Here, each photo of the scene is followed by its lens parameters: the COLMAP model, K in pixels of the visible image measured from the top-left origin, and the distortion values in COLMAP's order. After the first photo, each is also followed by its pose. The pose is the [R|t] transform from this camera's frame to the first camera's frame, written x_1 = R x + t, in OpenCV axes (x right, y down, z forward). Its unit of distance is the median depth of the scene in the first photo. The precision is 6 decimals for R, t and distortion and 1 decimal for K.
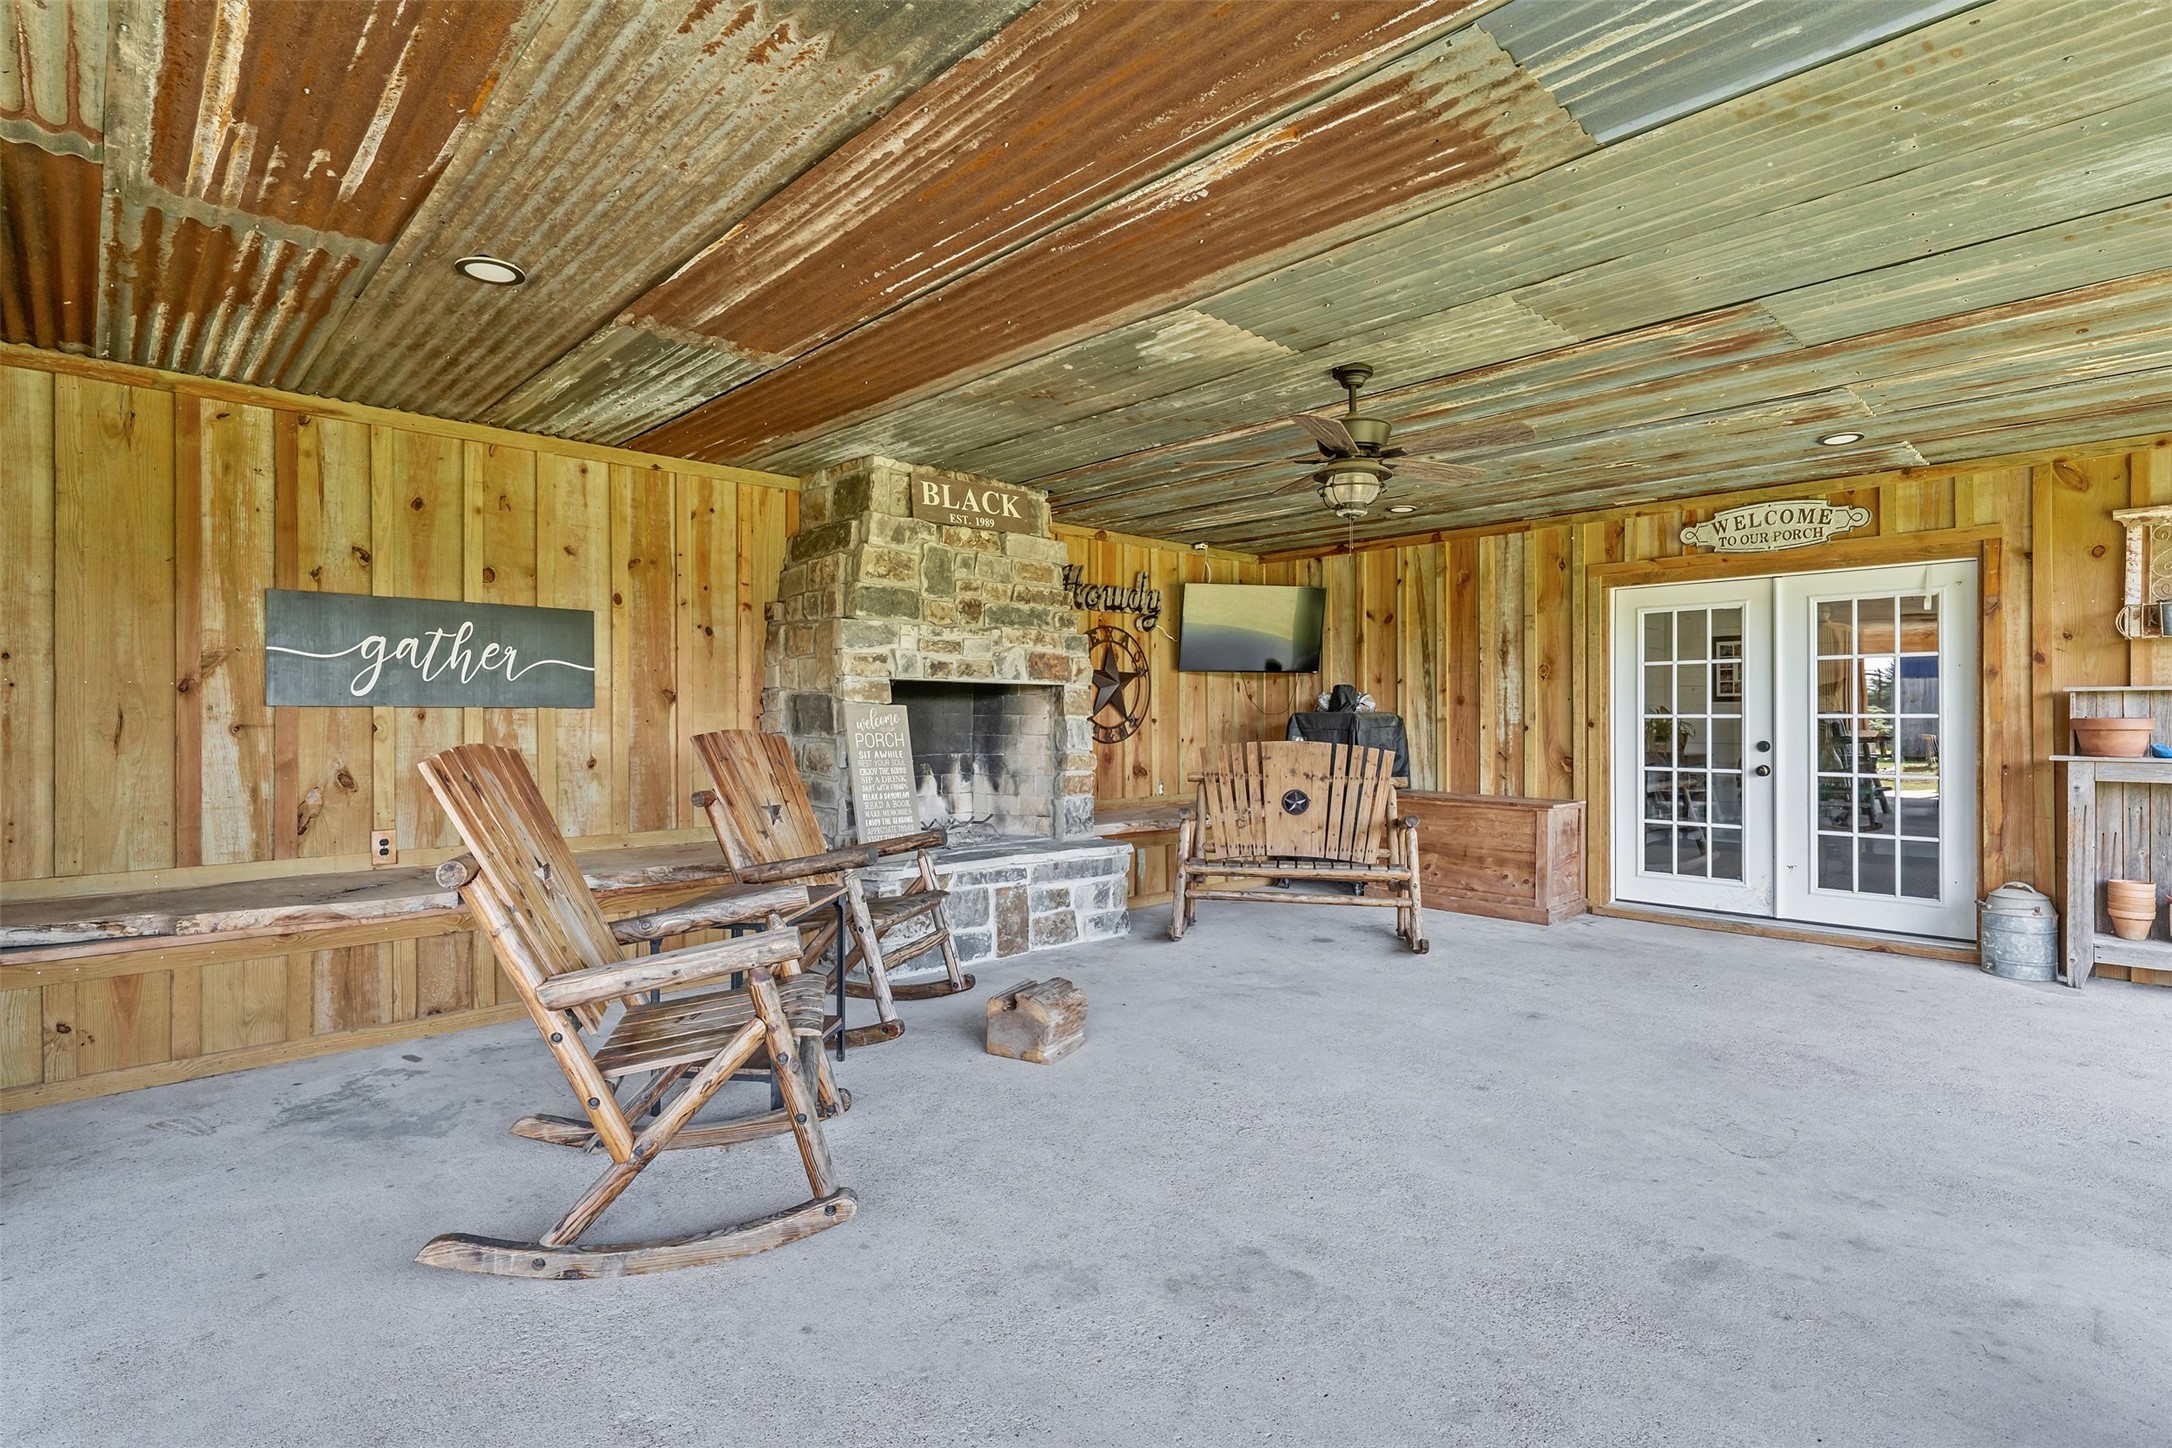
lens RADIAL K [[1055.6, 0, 1091.7], [0, 1055.6, 716.7], [0, 0, 1]] dist [0.001696, 0.000720]
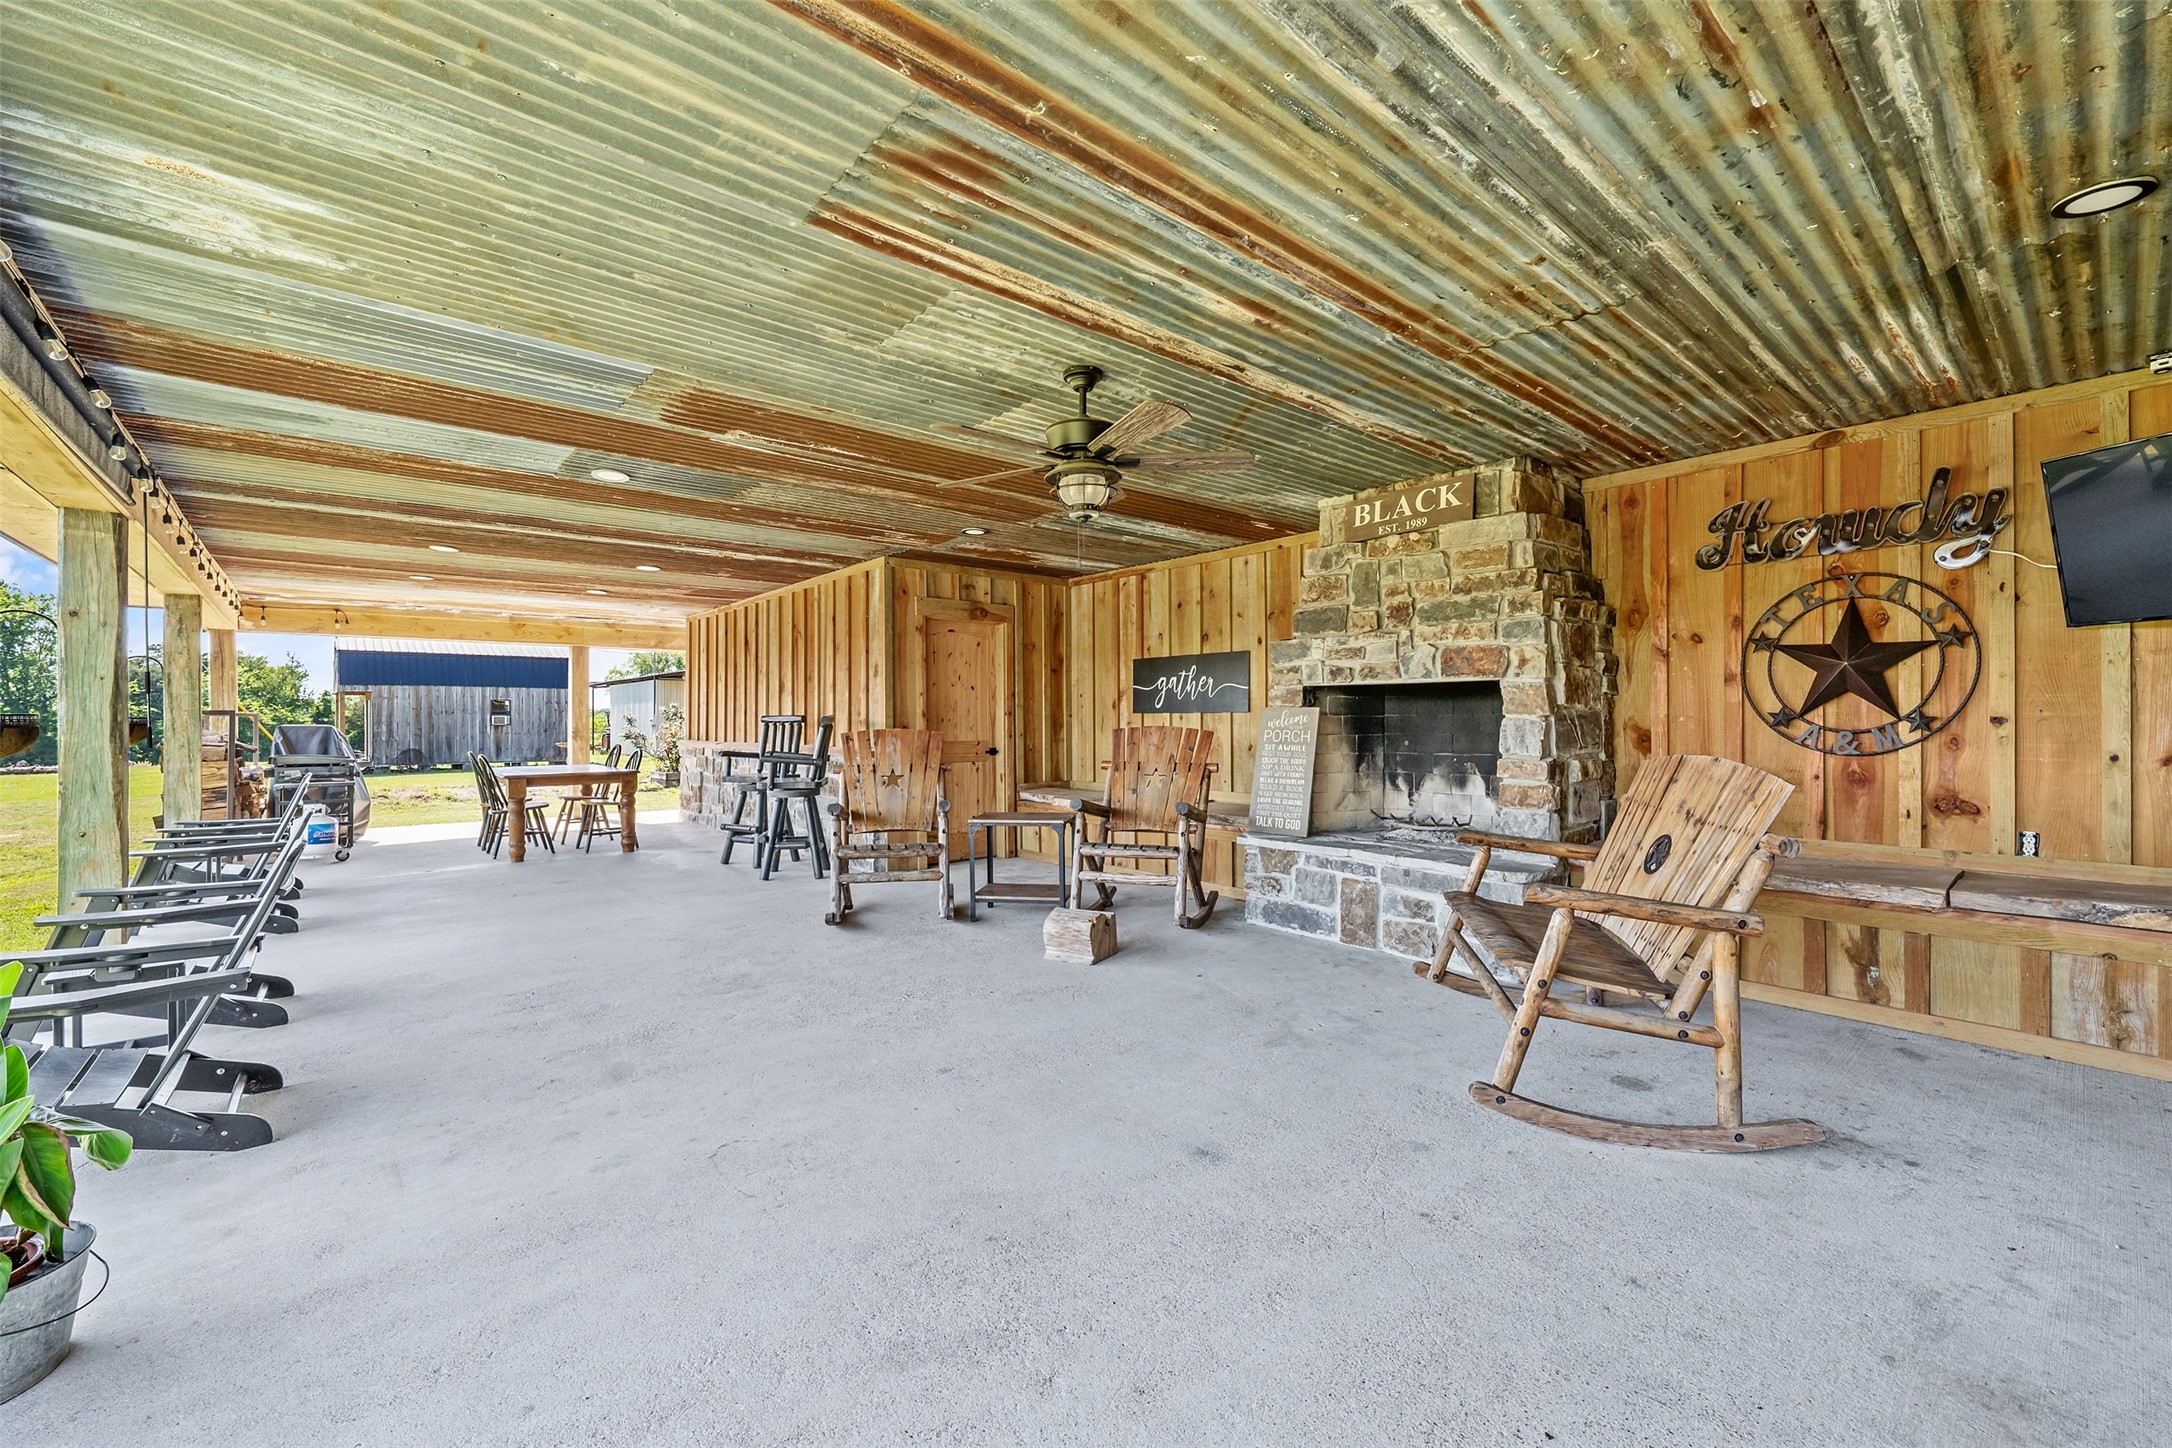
lens RADIAL K [[897.8, 0, 1085.5], [0, 897.8, 719.8], [0, 0, 1]] dist [0.003678, -0.000017]
pose [[-0.063032, 0.000667, -0.998011, 0.844436], [0.004355, 0.999990, 0.000393, 0.001522], [0.998002, -0.004322, -0.063034, 0.807675]]
